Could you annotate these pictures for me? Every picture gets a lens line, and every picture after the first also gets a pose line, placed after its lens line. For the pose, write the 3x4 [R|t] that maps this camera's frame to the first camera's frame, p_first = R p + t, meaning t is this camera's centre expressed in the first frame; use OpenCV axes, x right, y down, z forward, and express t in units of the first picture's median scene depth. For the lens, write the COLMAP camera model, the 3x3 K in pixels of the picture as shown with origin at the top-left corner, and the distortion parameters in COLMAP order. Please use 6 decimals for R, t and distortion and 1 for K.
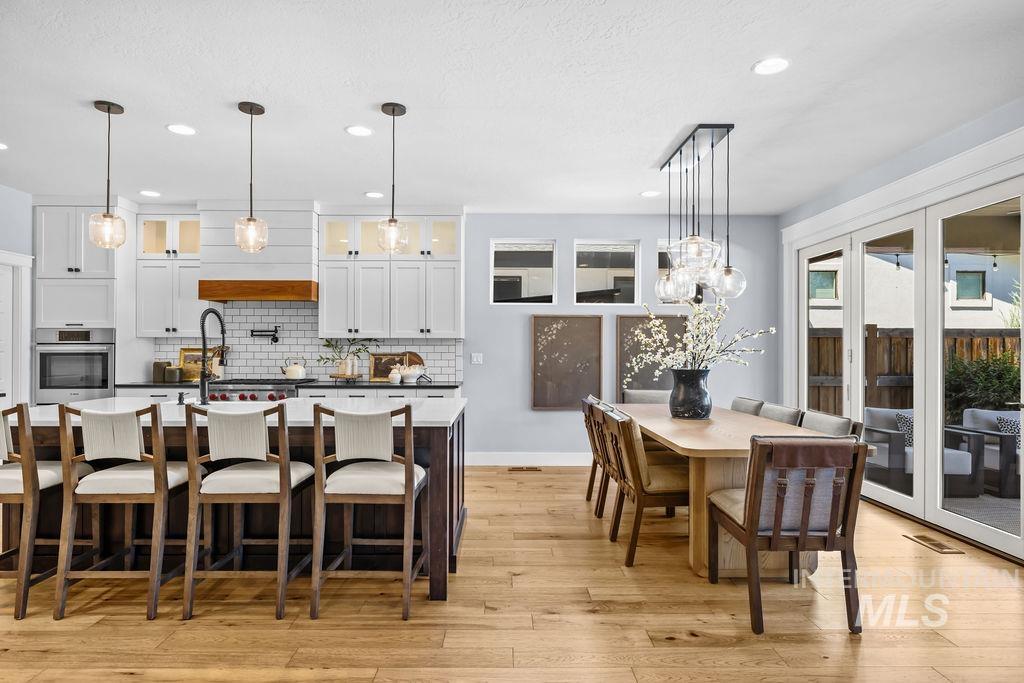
lens RADIAL K [[572.0, 0, 511.0], [0, 572.0, 344.0], [0, 0, 1]] dist [0.005369, -0.001646]
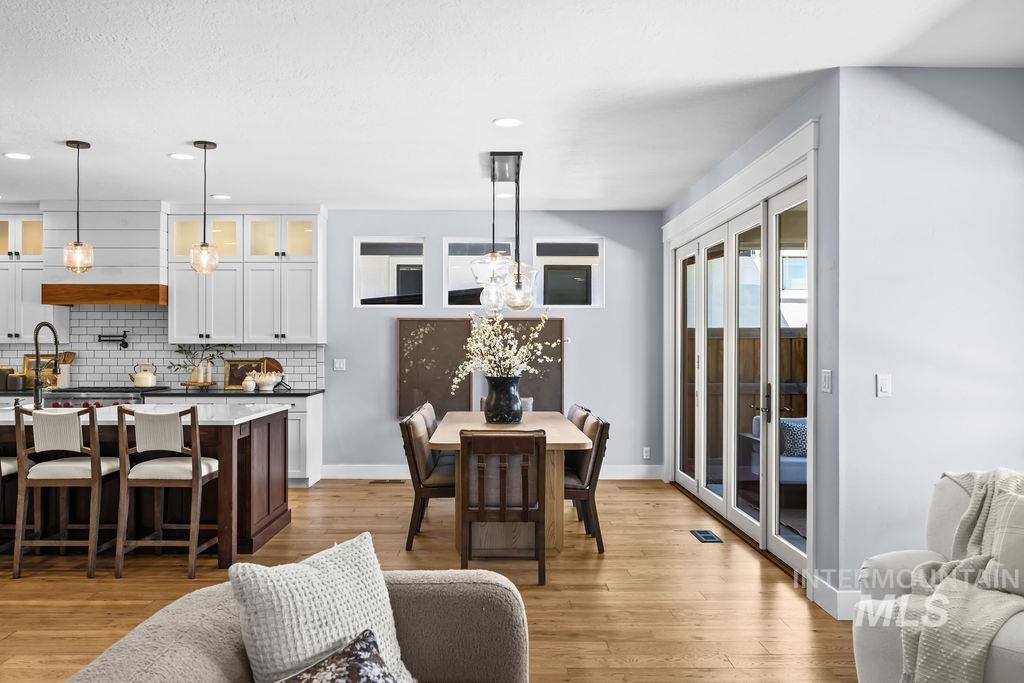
lens RADIAL K [[809.1, 0, 502.7], [0, 809.1, 339.1], [0, 0, 1]] dist [0.015244, -0.014368]
pose [[0.999969, -0.002357, -0.007479, 0.232906], [0.002371, 0.999995, 0.001860, -0.019692], [0.007474, -0.001877, 0.999970, -0.348488]]
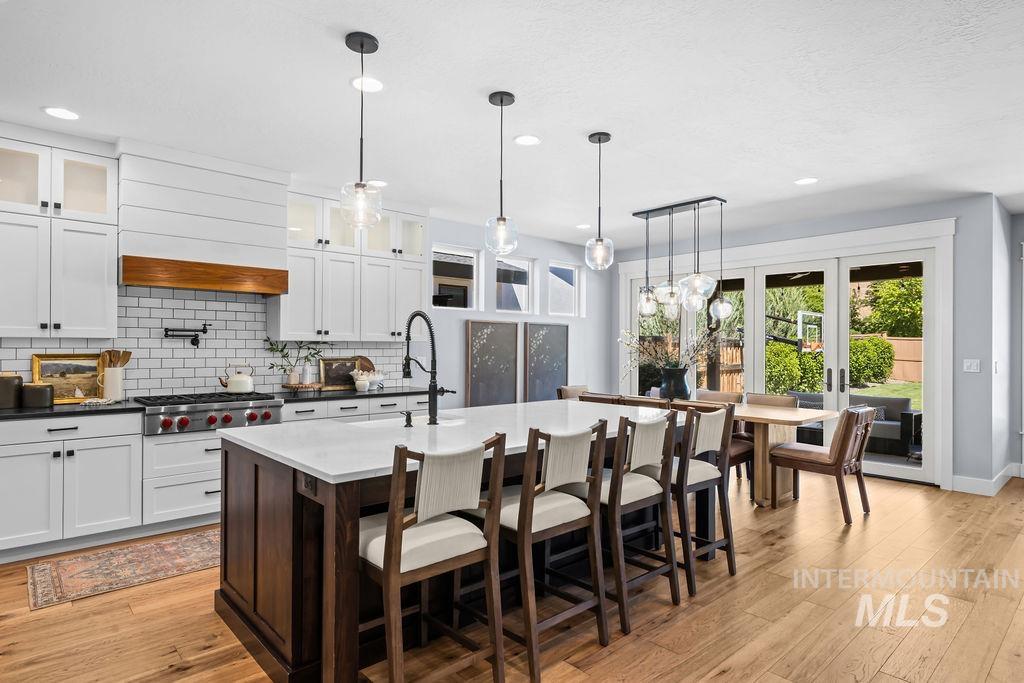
lens RADIAL K [[559.1, 0, 509.8], [0, 559.1, 343.4], [0, 0, 1]] dist [0.000674, -0.002816]
pose [[0.749840, 0.004885, 0.661601, -0.624192], [-0.008159, 0.999965, 0.001864, -0.010870], [-0.661569, -0.006796, 0.749853, 0.187194]]
